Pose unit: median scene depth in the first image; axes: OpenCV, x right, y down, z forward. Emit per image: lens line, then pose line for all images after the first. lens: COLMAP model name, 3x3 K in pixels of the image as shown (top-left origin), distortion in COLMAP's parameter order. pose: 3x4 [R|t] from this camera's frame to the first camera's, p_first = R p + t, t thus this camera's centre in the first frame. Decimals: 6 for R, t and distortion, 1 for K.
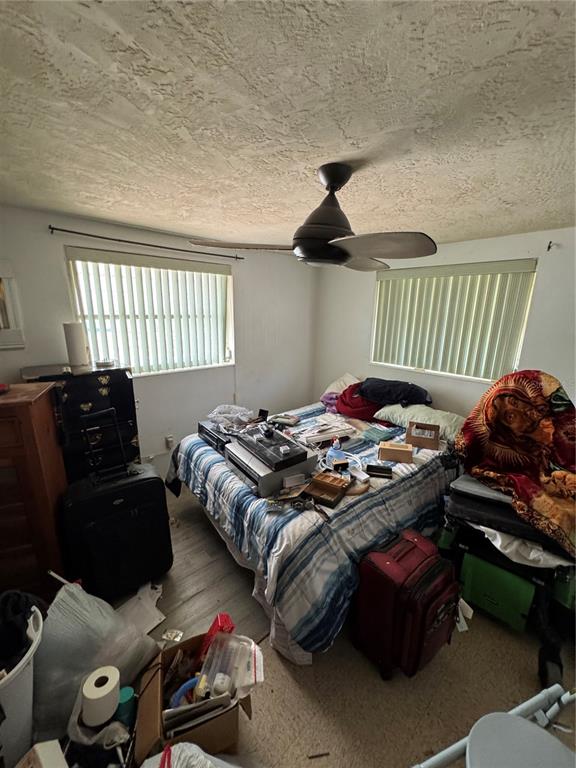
lens RADIAL K [[306.6, 0, 287.4], [0, 306.6, 383.2], [0, 0, 1]] dist [-0.002199, 0.000128]
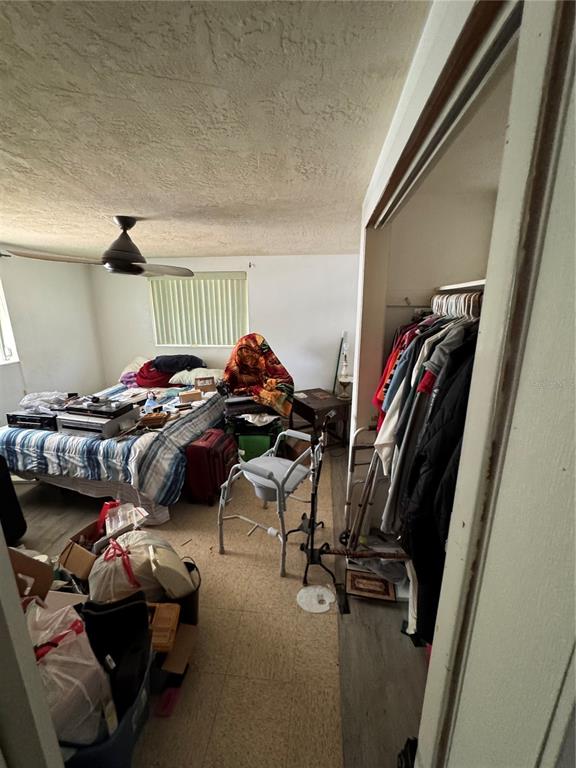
lens RADIAL K [[306.6, 0, 286.5], [0, 306.6, 380.3], [0, 0, 1]] dist [-0.002199, 0.000128]
pose [[0.749125, -0.181083, 0.637197, -0.294149], [0.175489, 0.981794, 0.072698, 0.144264], [-0.638760, 0.057361, 0.767265, -0.569271]]
